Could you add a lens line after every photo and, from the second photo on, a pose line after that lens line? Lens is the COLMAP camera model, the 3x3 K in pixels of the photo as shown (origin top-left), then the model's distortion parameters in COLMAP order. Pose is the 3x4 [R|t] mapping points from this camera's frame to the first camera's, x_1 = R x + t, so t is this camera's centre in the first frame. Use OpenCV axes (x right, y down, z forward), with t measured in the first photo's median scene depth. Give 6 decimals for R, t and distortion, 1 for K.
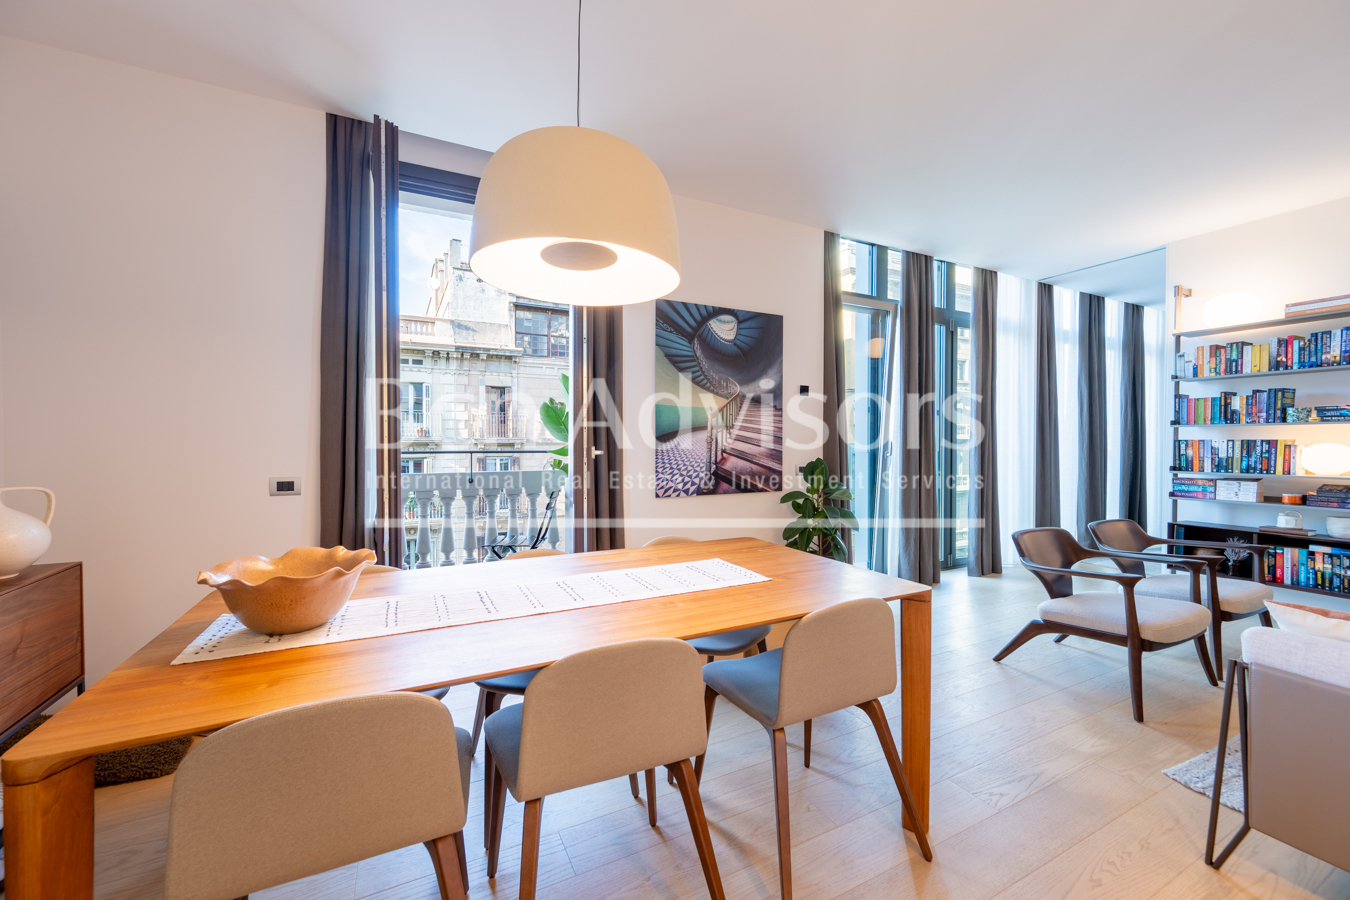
lens RADIAL K [[531.4, 0, 671.1], [0, 531.4, 449.1], [0, 0, 1]] dist [-0.003934, 0.001087]
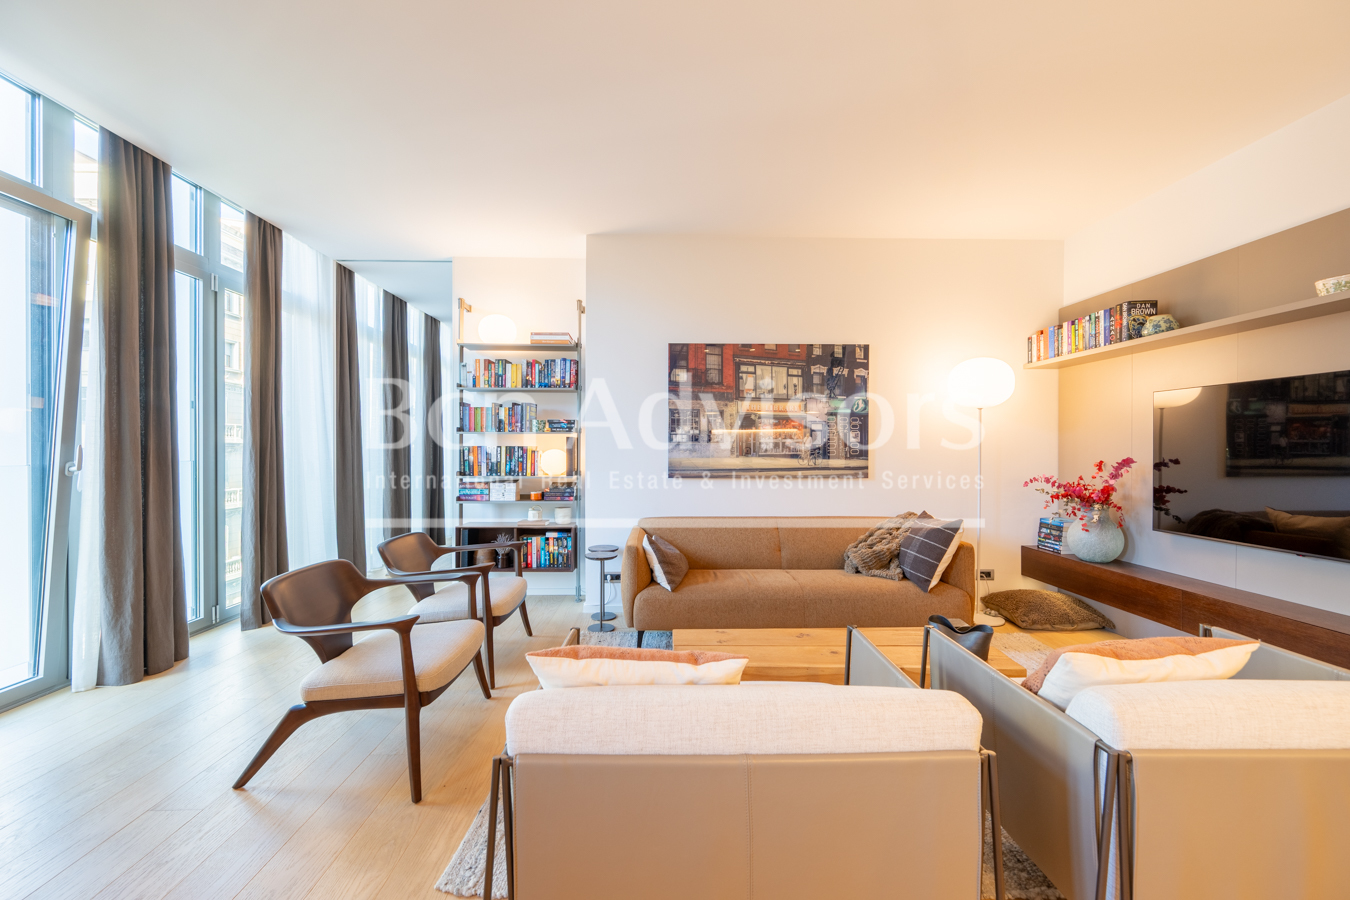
lens RADIAL K [[531.4, 0, 658.4], [0, 531.4, 455.7], [0, 0, 1]] dist [-0.003934, 0.001087]
pose [[0.453285, -0.011632, 0.891290, 0.218993], [0.008680, 0.999925, 0.008636, -0.004280], [-0.891323, 0.003822, 0.453352, 0.200296]]
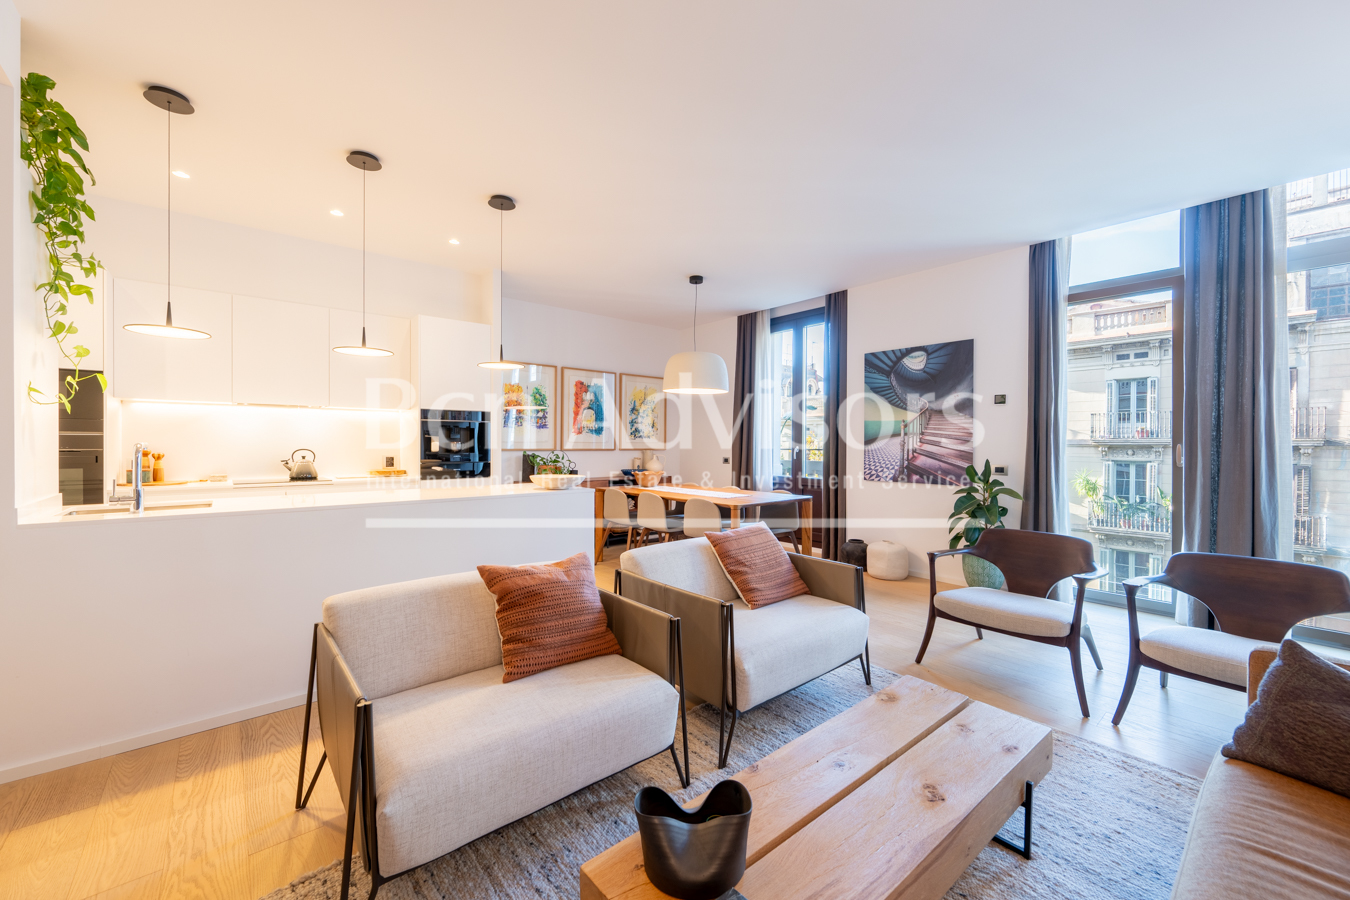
lens RADIAL K [[531.4, 0, 669.5], [0, 531.4, 446.9], [0, 0, 1]] dist [-0.003934, 0.001087]
pose [[0.231395, 0.009245, -0.972816, 1.259218], [-0.015022, 0.999870, 0.005929, -0.006169], [0.972744, 0.013241, 0.231503, 0.065465]]
